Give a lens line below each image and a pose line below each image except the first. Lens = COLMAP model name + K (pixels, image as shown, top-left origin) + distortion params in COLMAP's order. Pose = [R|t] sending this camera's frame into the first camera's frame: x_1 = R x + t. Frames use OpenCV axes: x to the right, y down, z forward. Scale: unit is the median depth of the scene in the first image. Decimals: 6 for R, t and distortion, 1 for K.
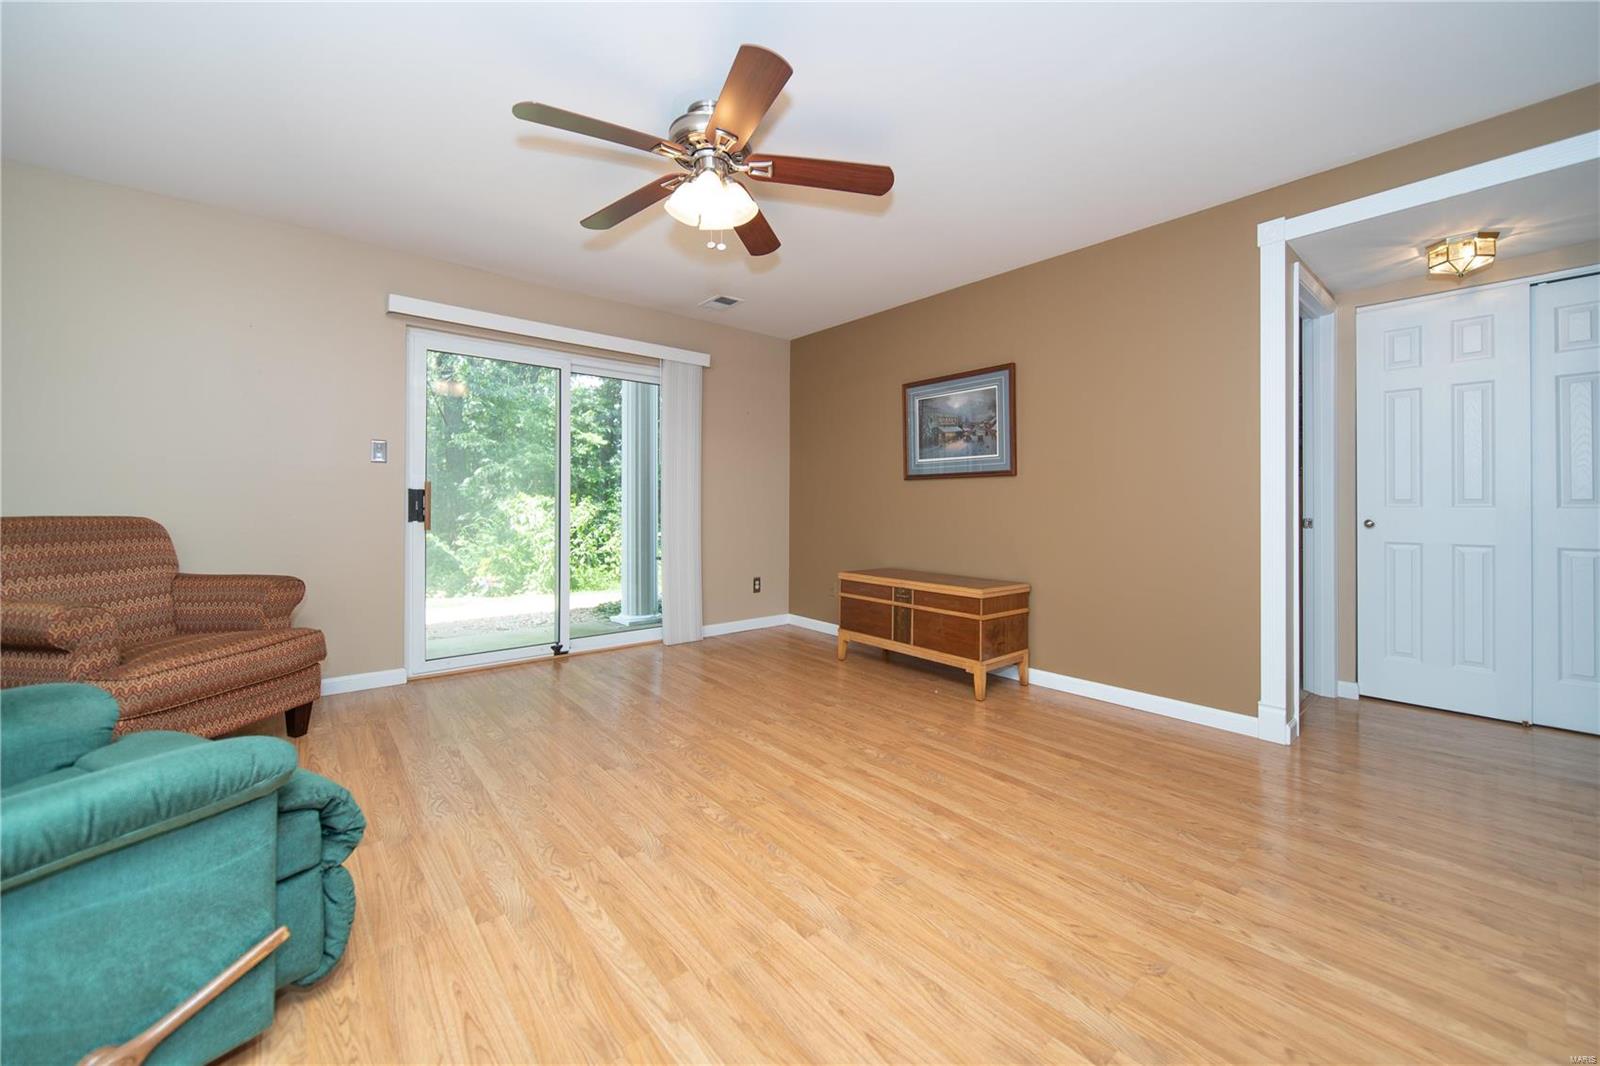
lens RADIAL K [[608.2, 0, 827.5], [0, 608.2, 501.2], [0, 0, 1]] dist [-0.000599, -0.000117]
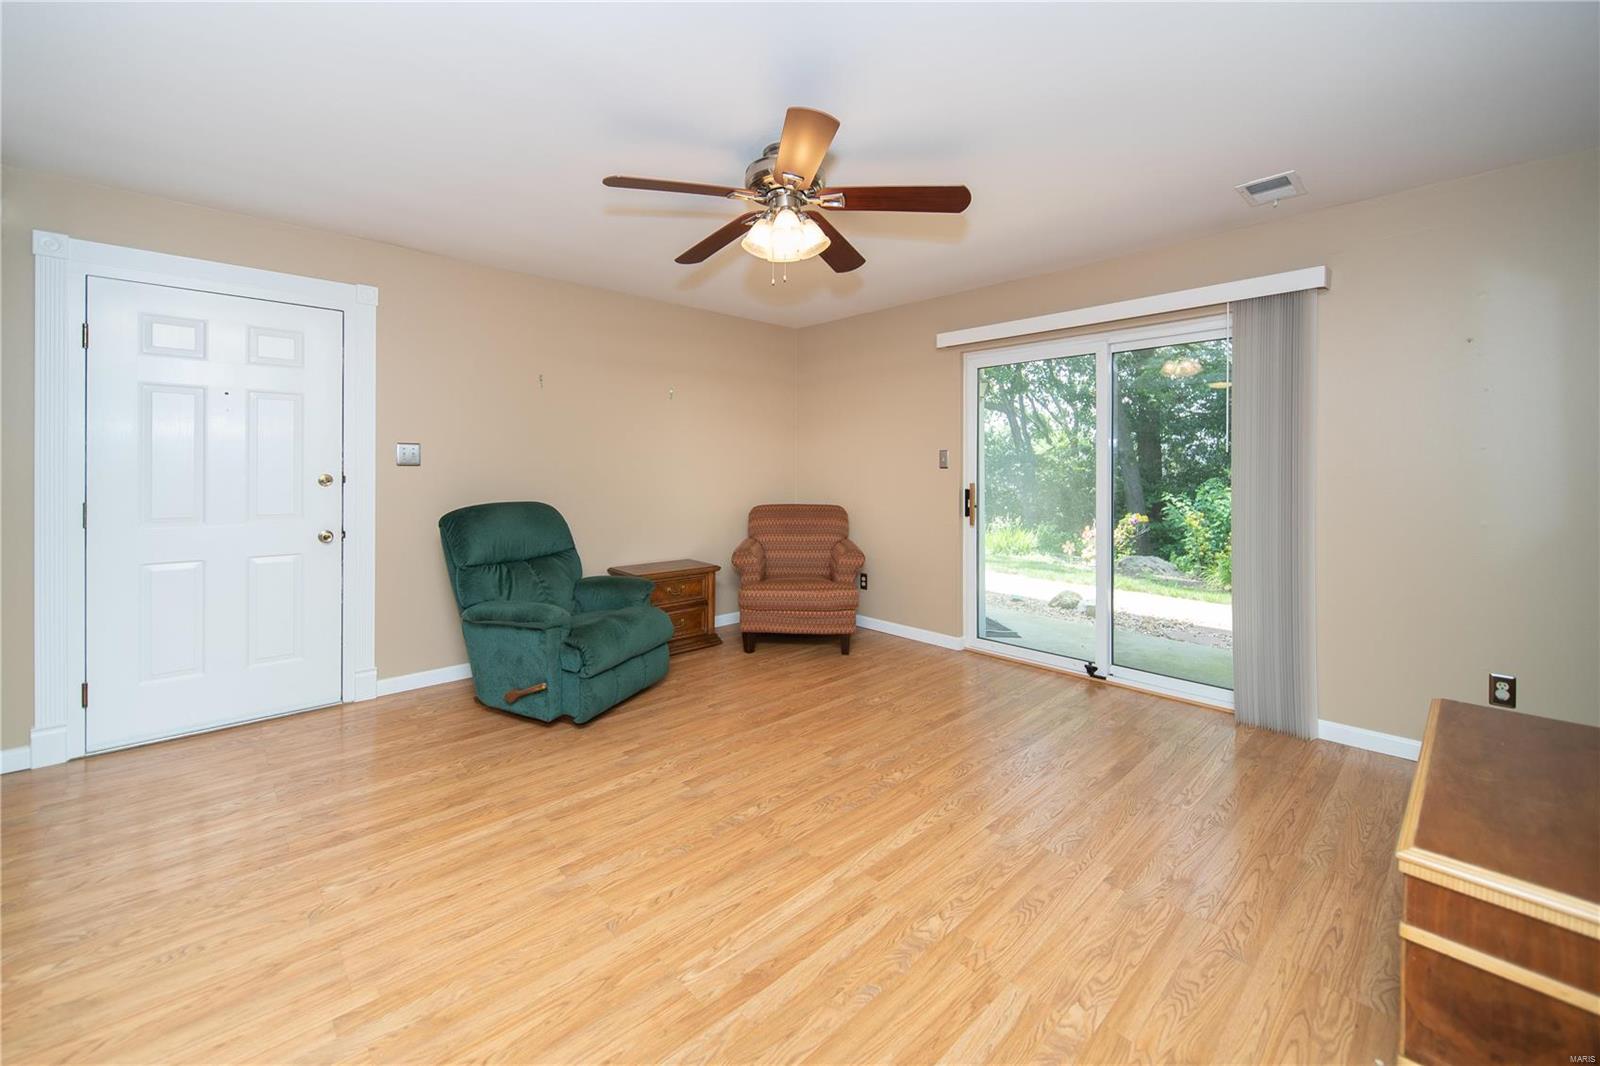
lens RADIAL K [[637.2, 0, 762.5], [0, 637.2, 468.4], [0, 0, 1]] dist [0.000836, -0.000154]
pose [[0.003567, -0.002836, -0.999990, 0.729920], [0.006156, 0.999977, -0.002814, -0.078127], [0.999975, -0.006146, 0.003585, 0.777869]]
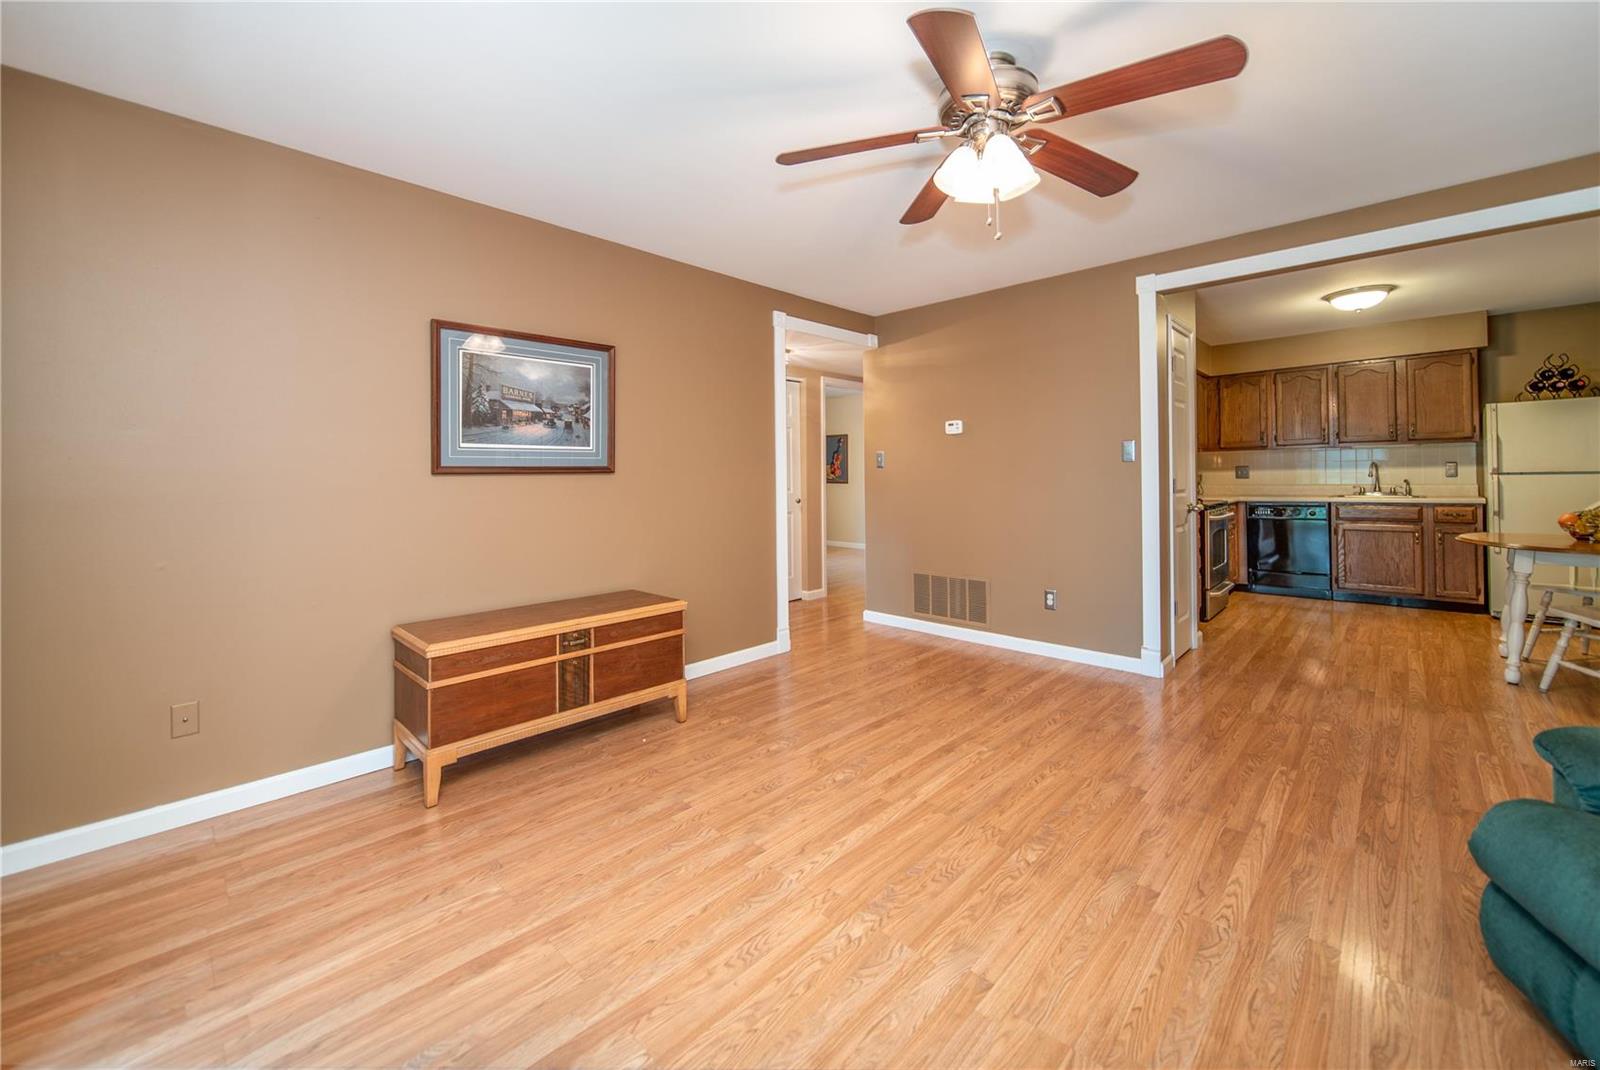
lens RADIAL K [[626.6, 0, 793.9], [0, 626.6, 468.7], [0, 0, 1]] dist [-0.002281, -0.000325]
pose [[-0.072101, 0.007815, 0.997367, -0.854605], [0.002162, 0.999968, -0.007679, -0.055193], [-0.997395, 0.001603, -0.072116, 1.089890]]
